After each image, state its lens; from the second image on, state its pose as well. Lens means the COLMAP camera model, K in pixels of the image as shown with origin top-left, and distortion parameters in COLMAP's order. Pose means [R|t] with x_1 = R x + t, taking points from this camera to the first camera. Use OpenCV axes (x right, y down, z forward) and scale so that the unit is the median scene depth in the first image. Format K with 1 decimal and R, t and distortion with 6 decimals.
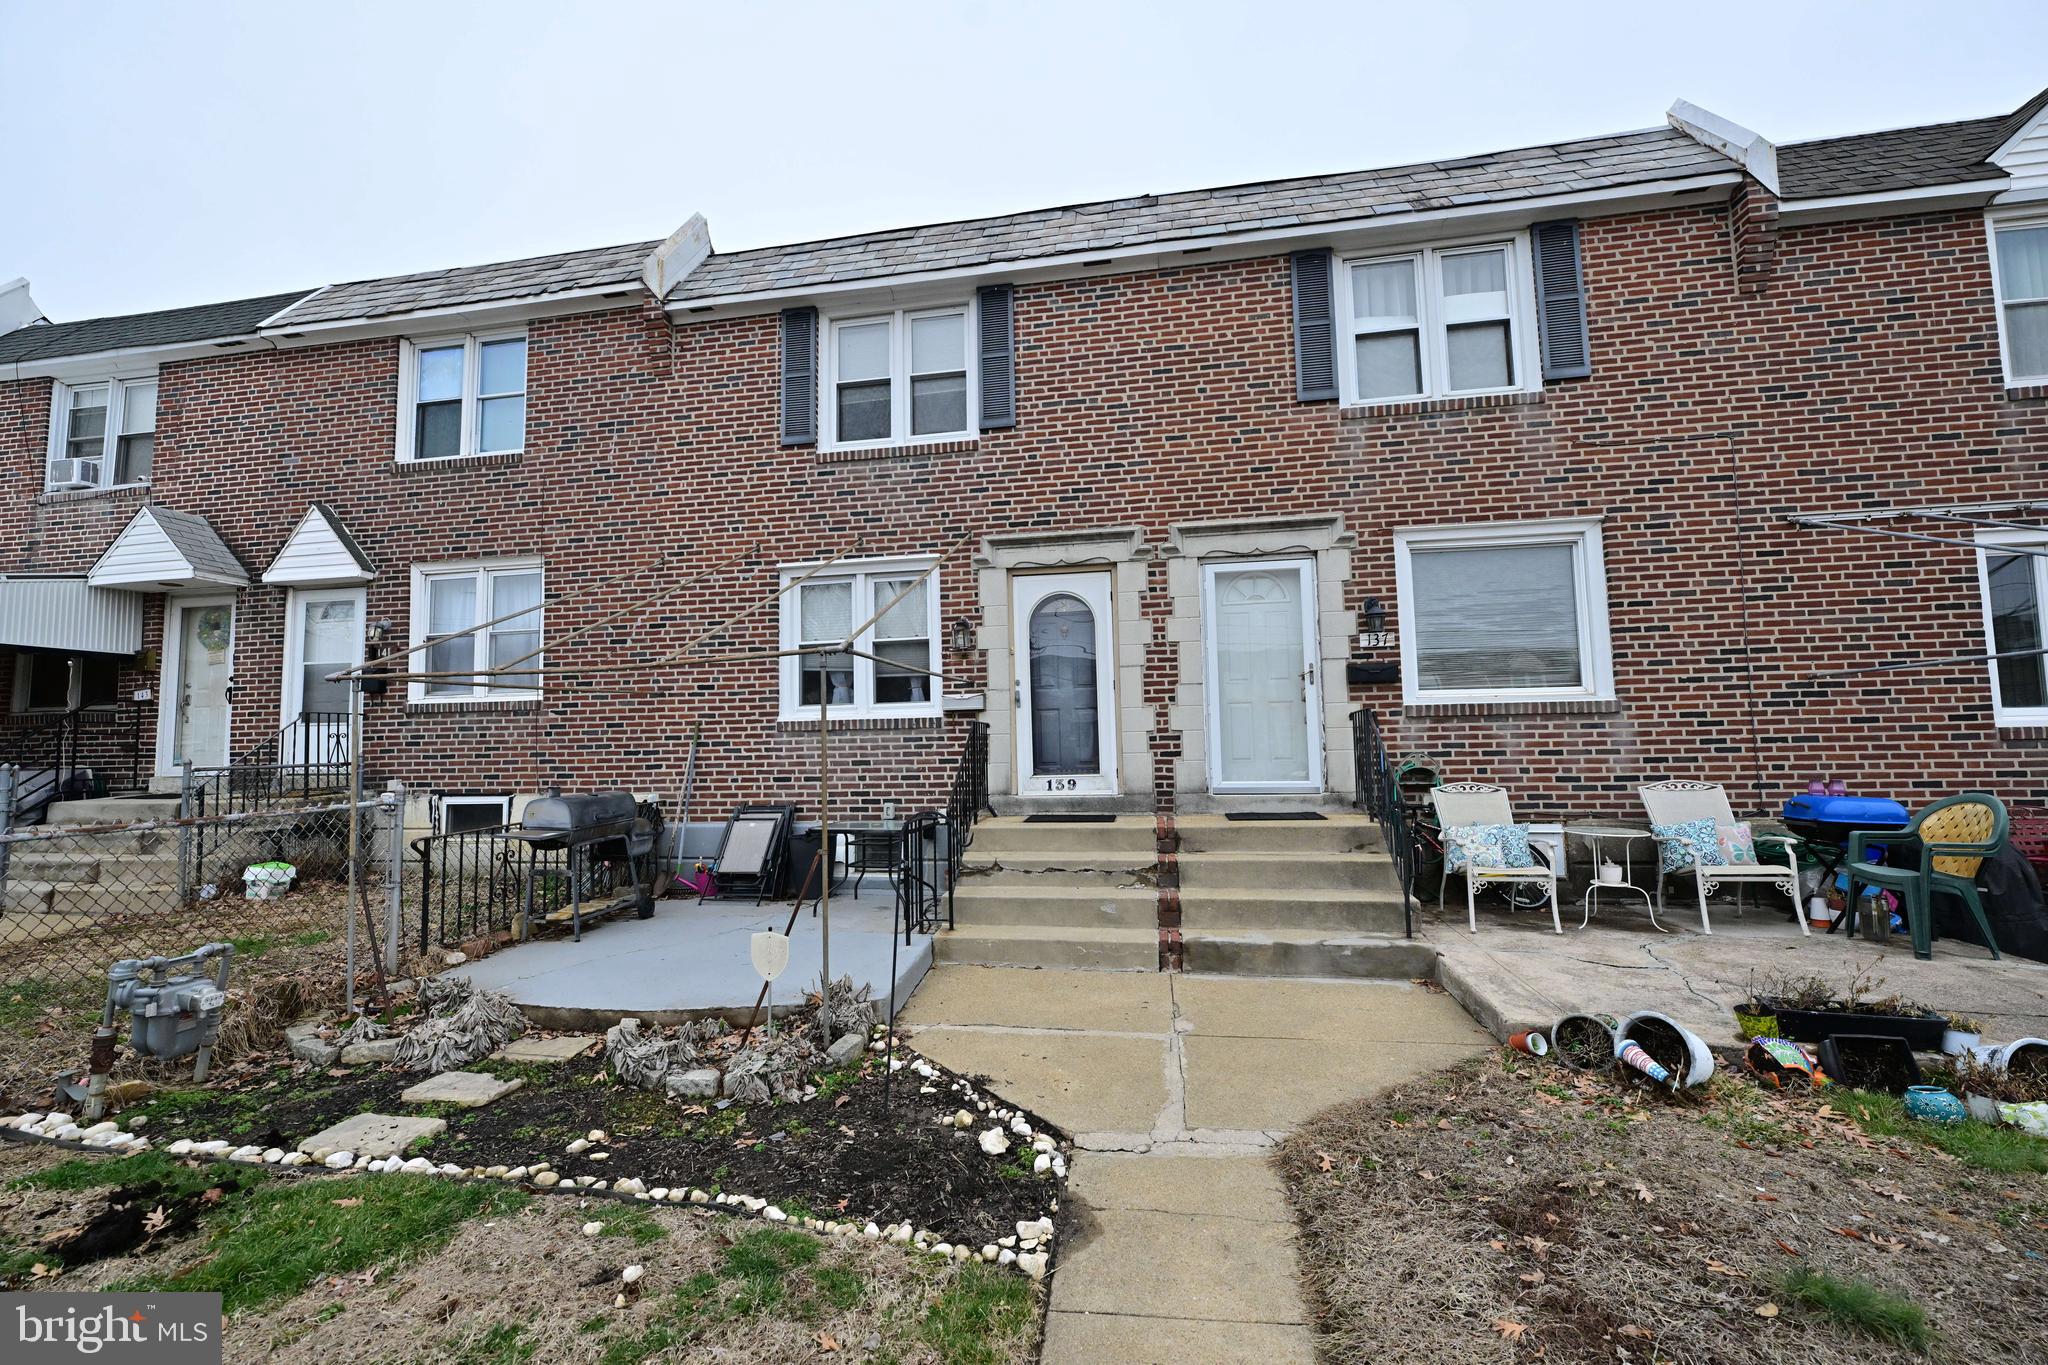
lens RADIAL K [[816.8, 0, 1014.7], [0, 816.8, 678.4], [0, 0, 1]] dist [-0.000725, -0.000153]
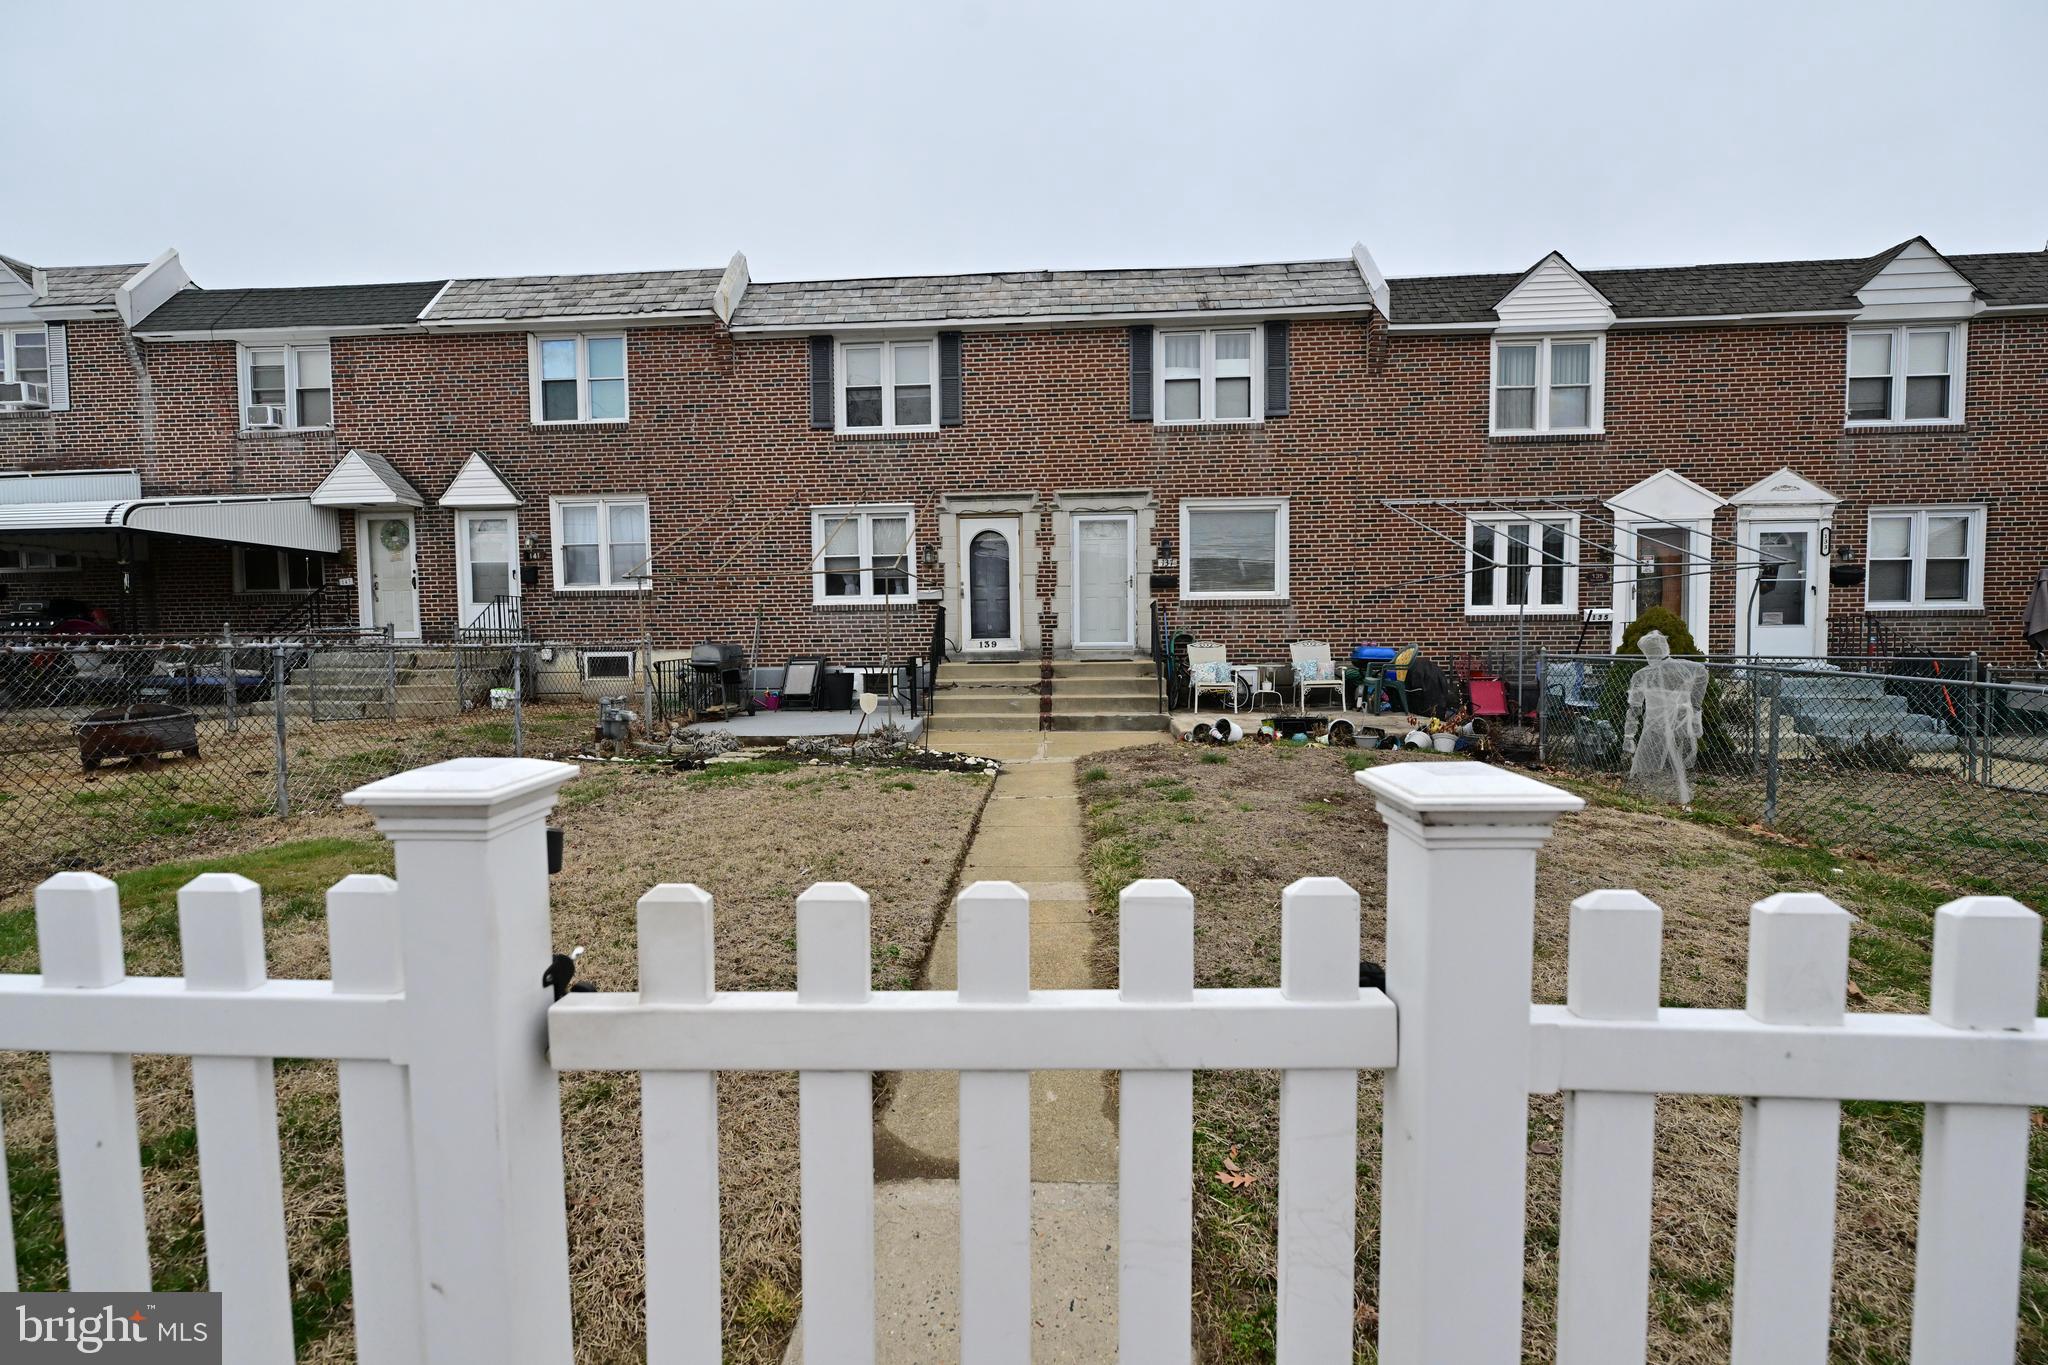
lens RADIAL K [[816.8, 0, 1010.9], [0, 816.8, 679.9], [0, 0, 1]] dist [-0.000725, -0.000153]
pose [[0.993629, 0.003297, 0.112649, -0.085871], [-0.017505, 0.991955, 0.125376, -0.010597], [-0.111329, -0.126549, 0.985693, -0.687245]]
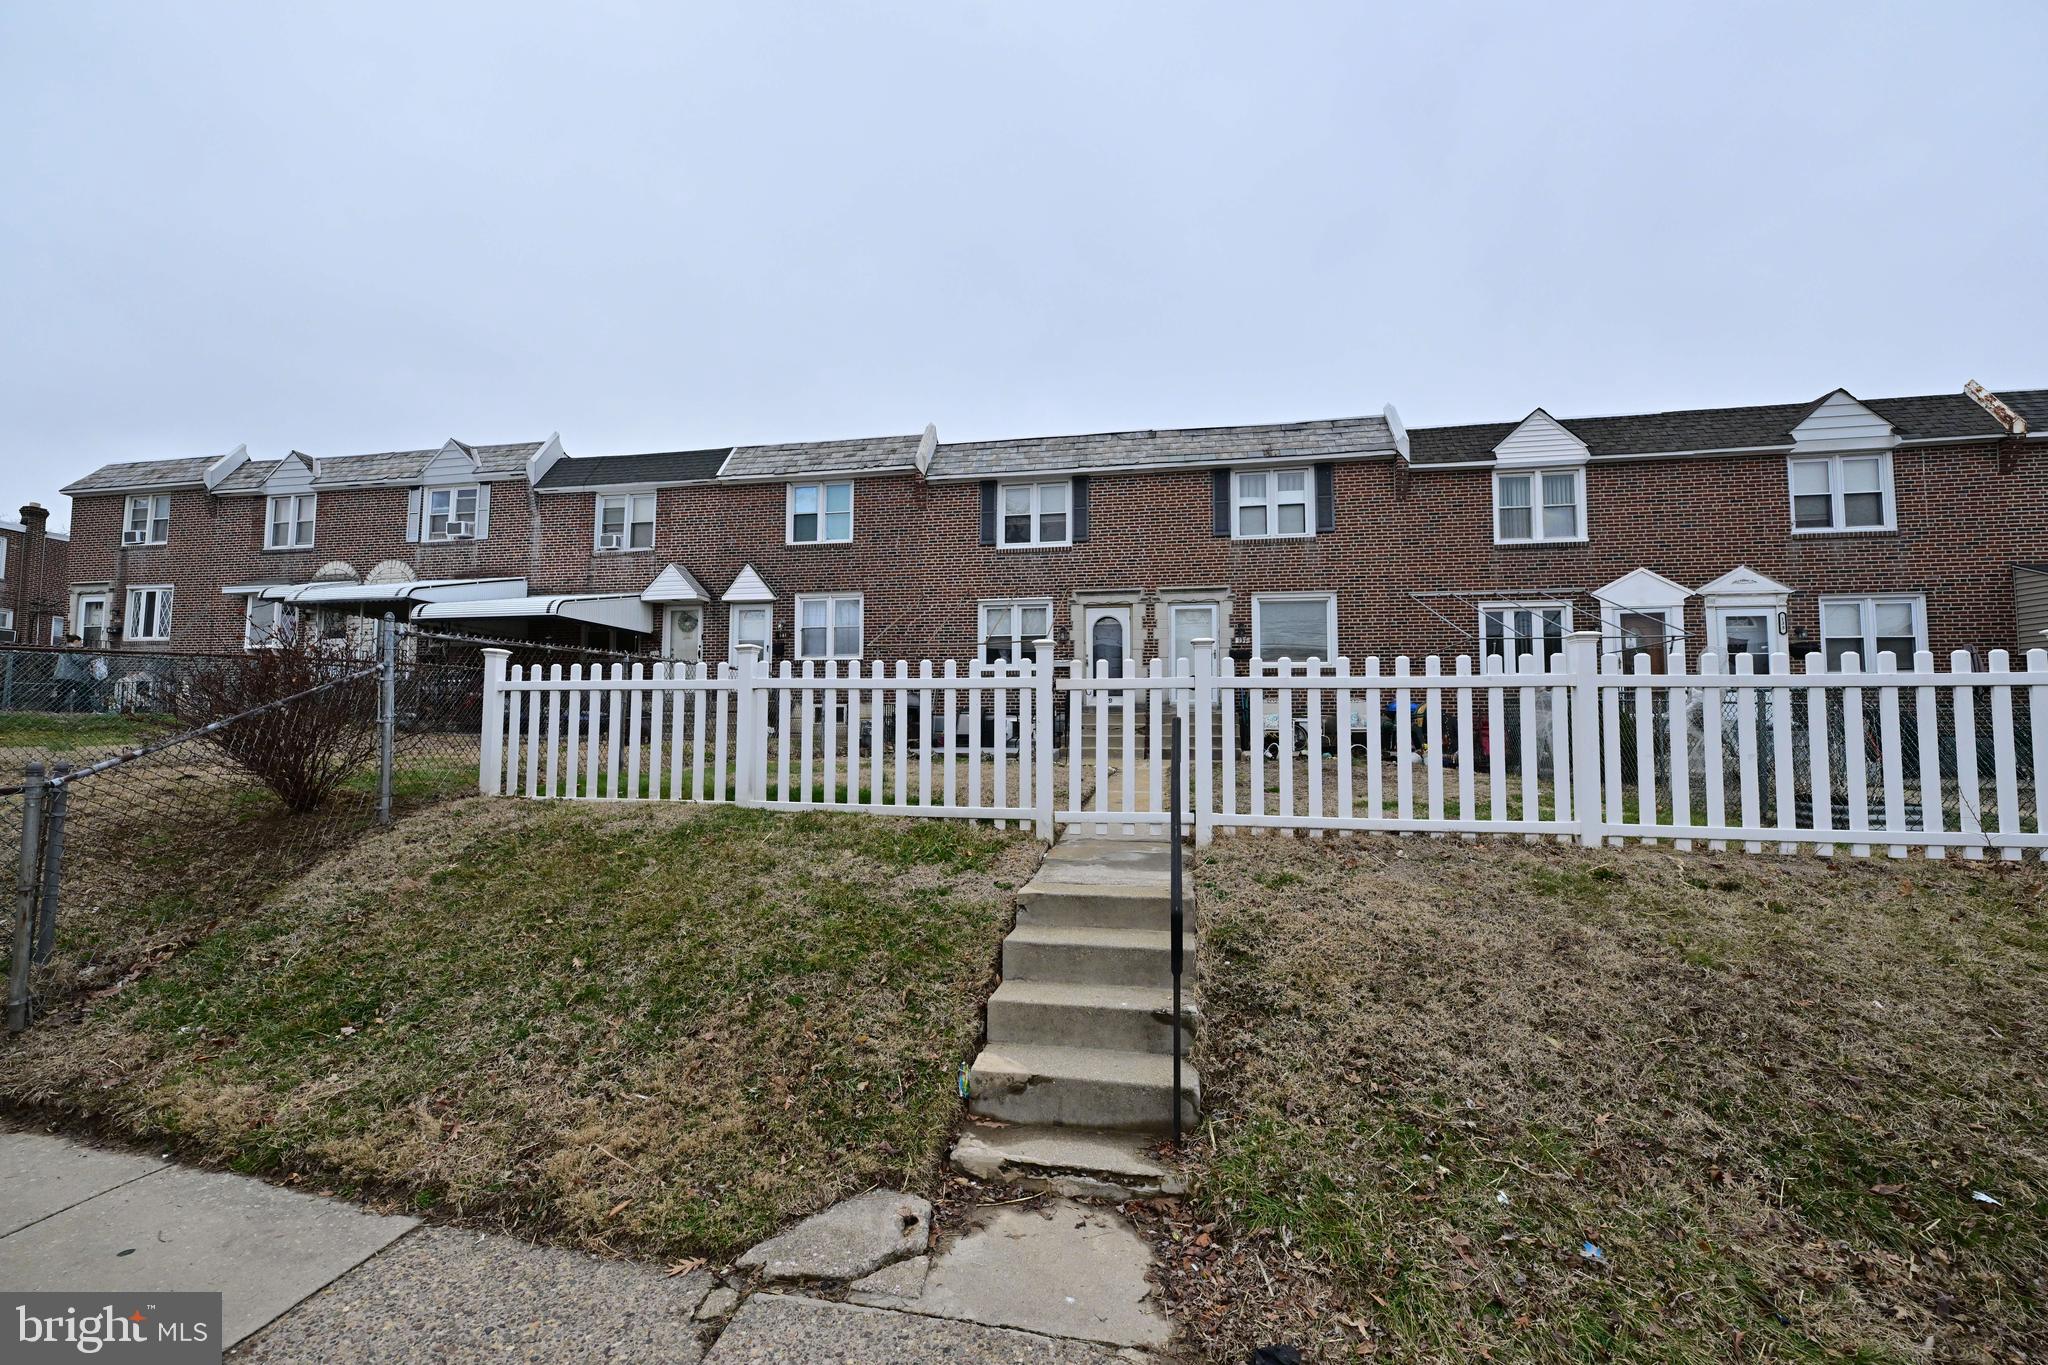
lens RADIAL K [[816.8, 0, 1015.7], [0, 816.8, 685.1], [0, 0, 1]] dist [-0.000725, -0.000153]
pose [[0.999634, 0.023157, -0.013989, -0.161382], [-0.022849, 0.999501, 0.021815, 0.042004], [0.014488, -0.021487, 0.999664, -1.264846]]
